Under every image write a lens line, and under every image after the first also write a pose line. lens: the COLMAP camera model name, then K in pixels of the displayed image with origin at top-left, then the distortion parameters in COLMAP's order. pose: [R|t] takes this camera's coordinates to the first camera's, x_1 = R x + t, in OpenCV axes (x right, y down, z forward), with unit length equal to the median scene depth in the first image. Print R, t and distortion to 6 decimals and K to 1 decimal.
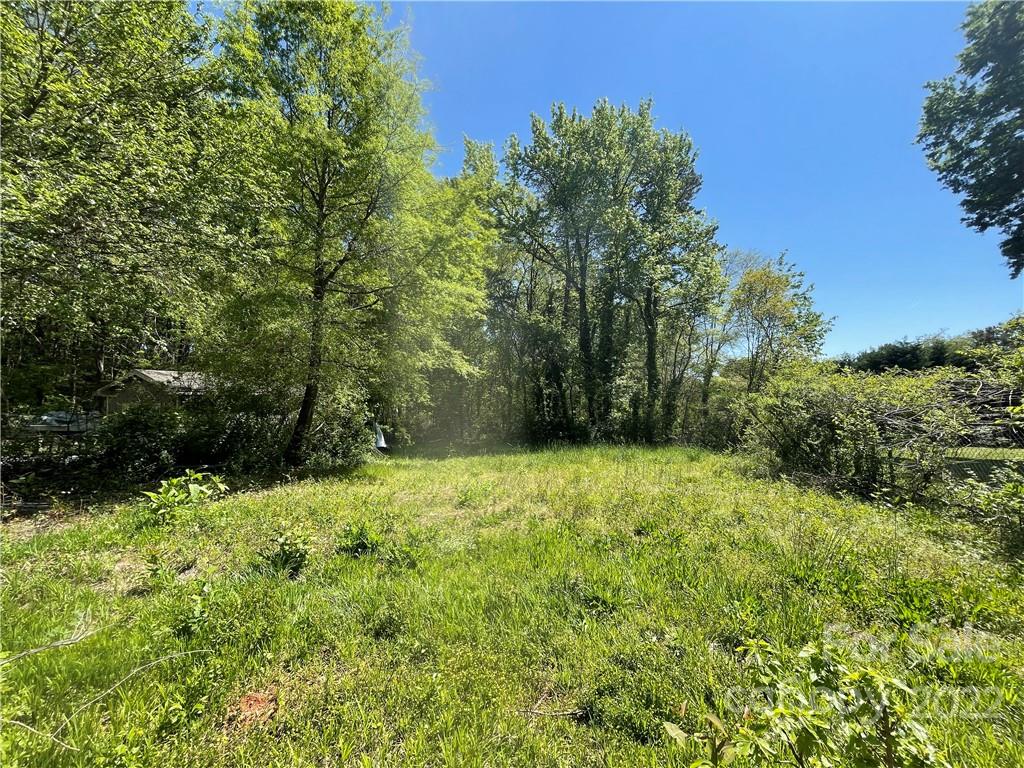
lens RADIAL K [[414.3, 0, 510.4], [0, 414.3, 385.0], [0, 0, 1]] dist [-0.003609, 0.000615]
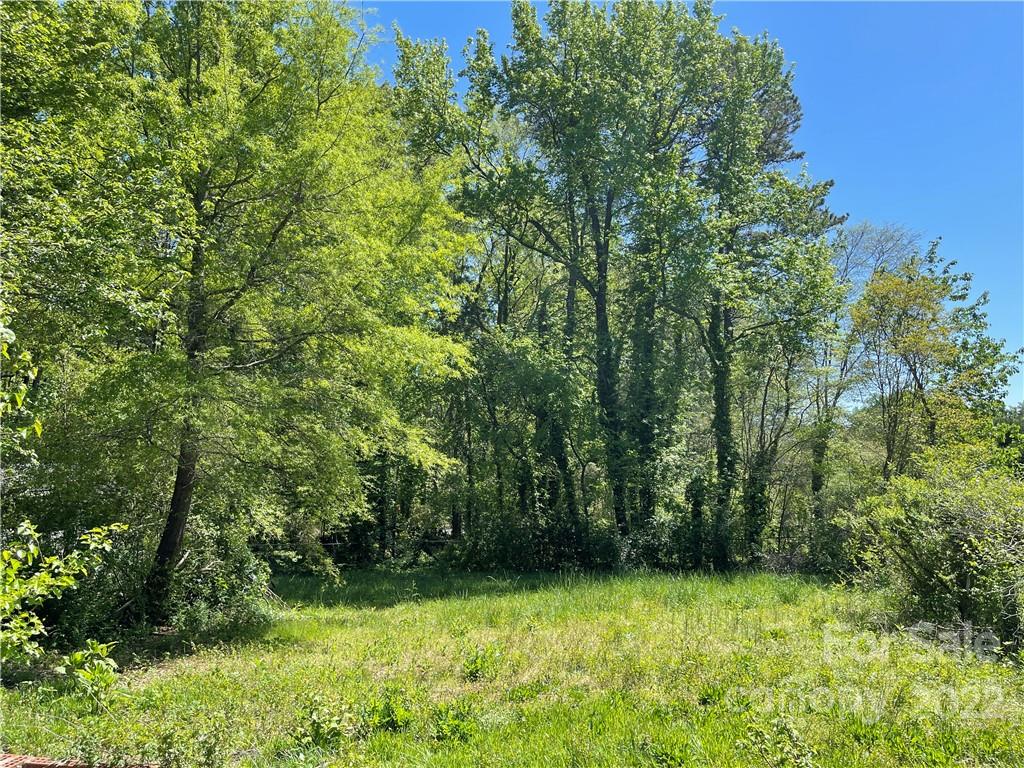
lens RADIAL K [[834.3, 0, 515.9], [0, 834.3, 385.2], [0, 0, 1]] dist [0.038245, -0.016035]
pose [[0.996623, 0.000122, 0.082117, -0.043900], [0.005296, 0.997822, -0.065750, -0.036326], [-0.081946, 0.065963, 0.994451, -0.147167]]
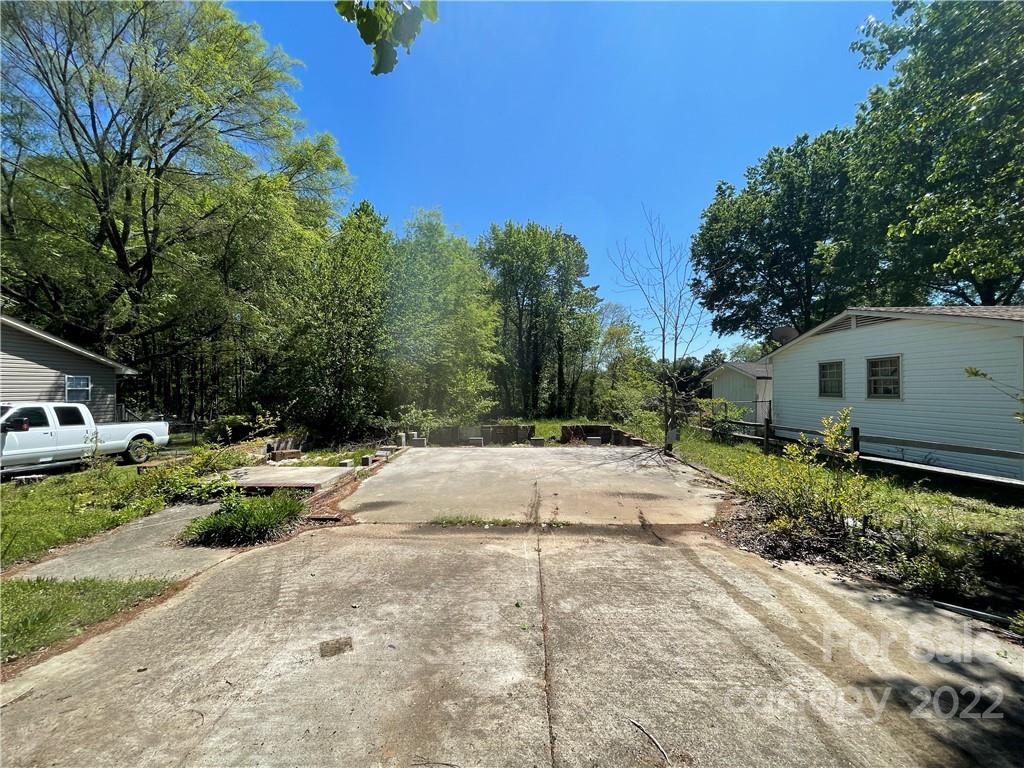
lens RADIAL K [[414.3, 0, 511.9], [0, 414.3, 387.8], [0, 0, 1]] dist [-0.003609, 0.000615]
pose [[0.972767, -0.016083, 0.231227, -0.278424], [0.009459, 0.999513, 0.029725, -0.053567], [-0.231593, -0.026728, 0.972446, -0.676520]]
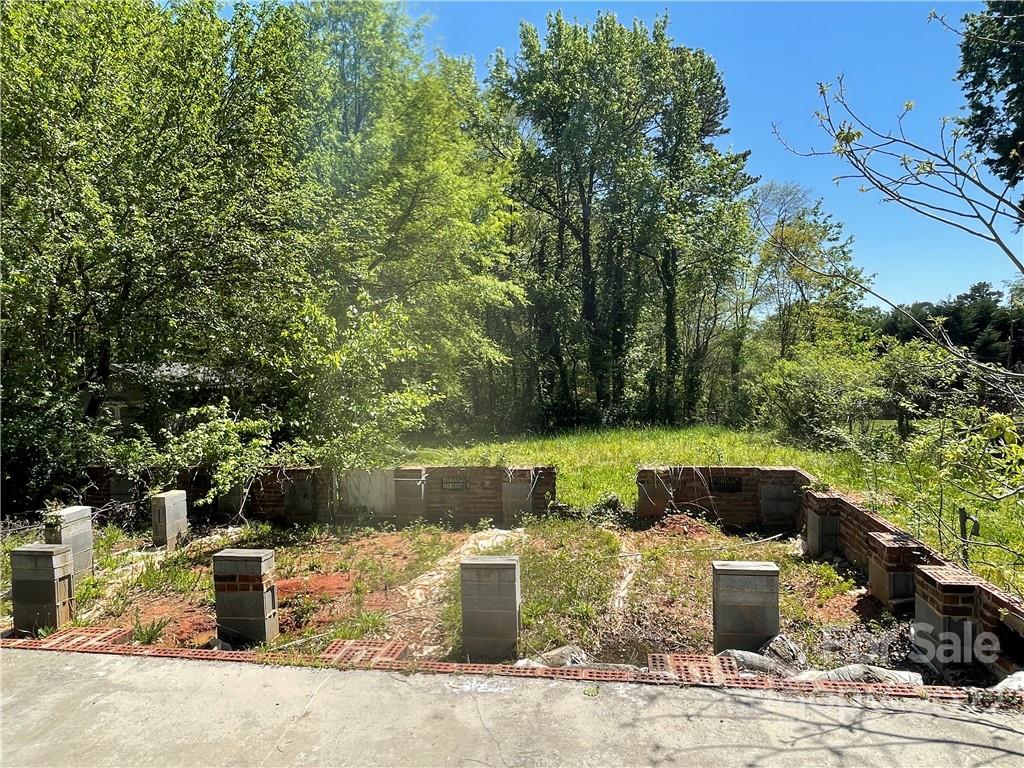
lens RADIAL K [[671.9, 0, 508.7], [0, 671.9, 386.2], [0, 0, 1]] dist [0.003027, -0.013933]
pose [[0.994763, -0.033162, 0.096677, -0.129651], [0.027511, 0.997866, 0.059213, -0.034523], [-0.098434, -0.056243, 0.993553, -0.348067]]
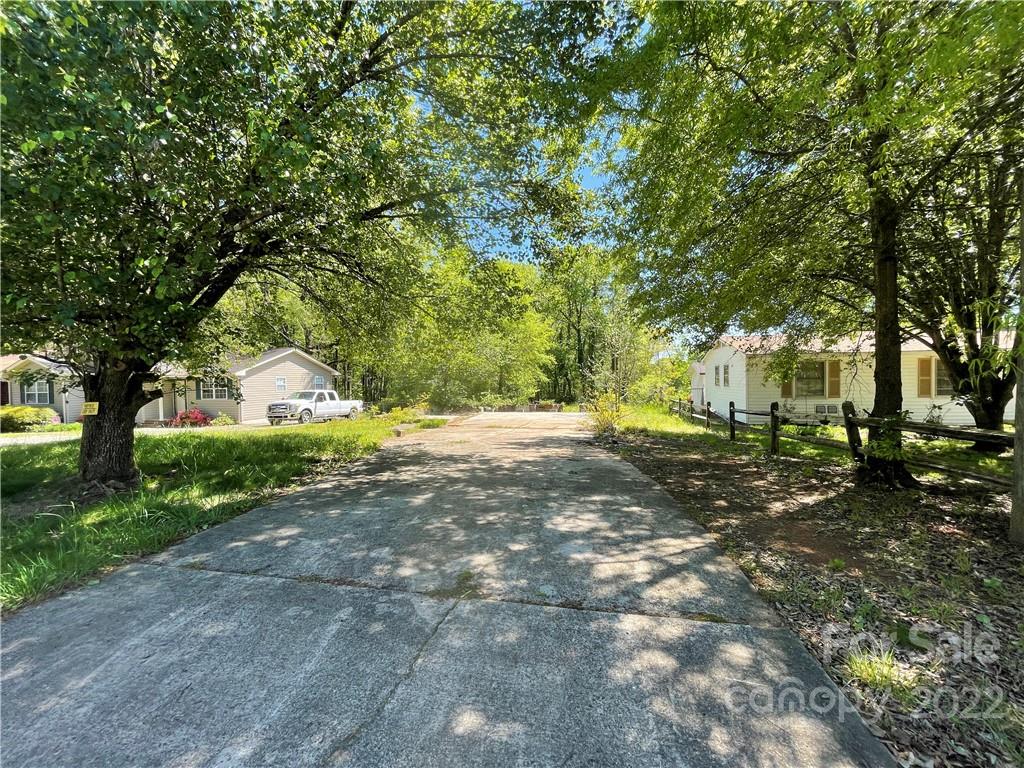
lens RADIAL K [[414.3, 0, 512.8], [0, 414.3, 385.4], [0, 0, 1]] dist [-0.003609, 0.000615]
pose [[0.999173, -0.025941, 0.031296, -0.244719], [0.024578, 0.998765, 0.043176, -0.072494], [-0.032378, -0.042371, 0.998577, -1.140128]]
